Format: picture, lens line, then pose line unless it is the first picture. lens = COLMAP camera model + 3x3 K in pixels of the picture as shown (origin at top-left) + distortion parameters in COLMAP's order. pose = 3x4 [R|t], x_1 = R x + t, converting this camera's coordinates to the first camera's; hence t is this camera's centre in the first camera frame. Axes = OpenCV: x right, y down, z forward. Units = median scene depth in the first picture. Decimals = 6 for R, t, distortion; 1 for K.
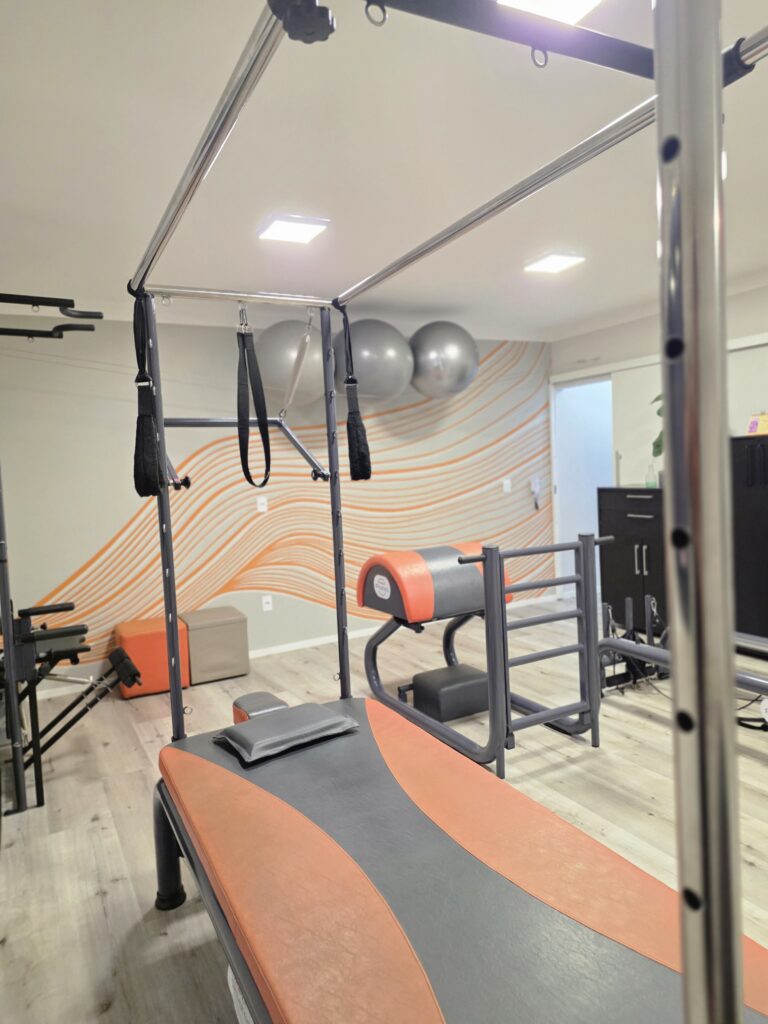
lens RADIAL K [[676.6, 0, 383.9], [0, 676.6, 504.1], [0, 0, 1]] dist [0.070830, -0.065745]
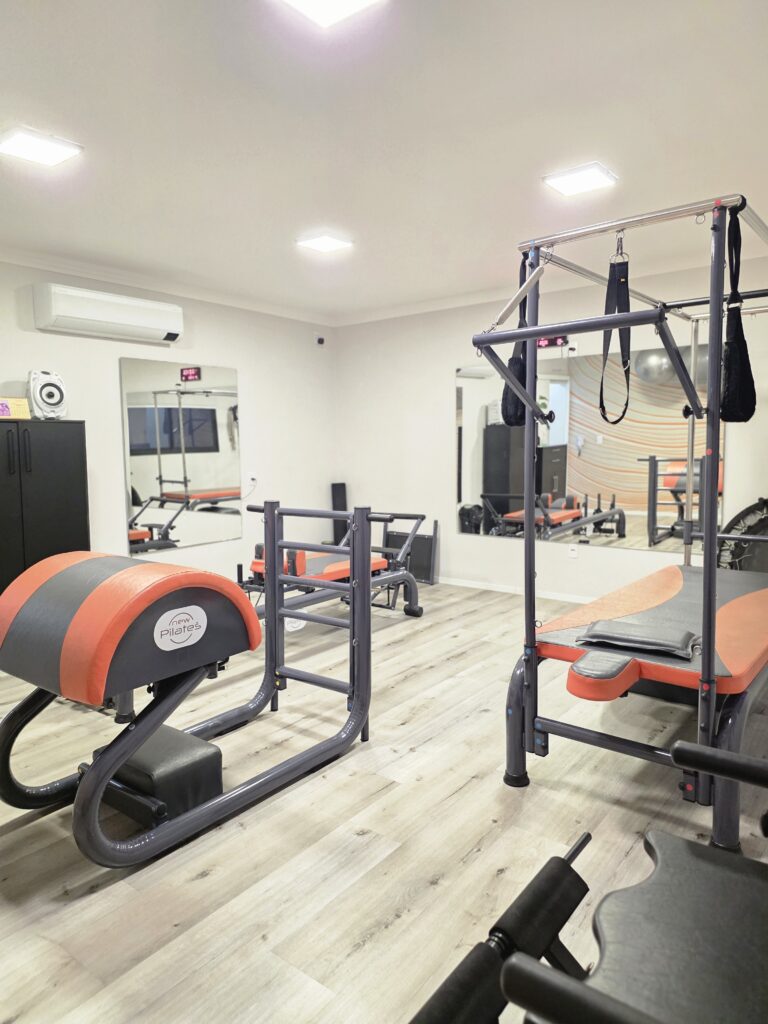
lens RADIAL K [[676.6, 0, 383.9], [0, 676.6, 504.1], [0, 0, 1]] dist [0.070830, -0.065745]
pose [[-0.415316, -0.008598, 0.909637, -0.716448], [0.080046, 0.995731, 0.045958, 0.012425], [-0.906149, 0.091899, -0.412855, 1.301194]]
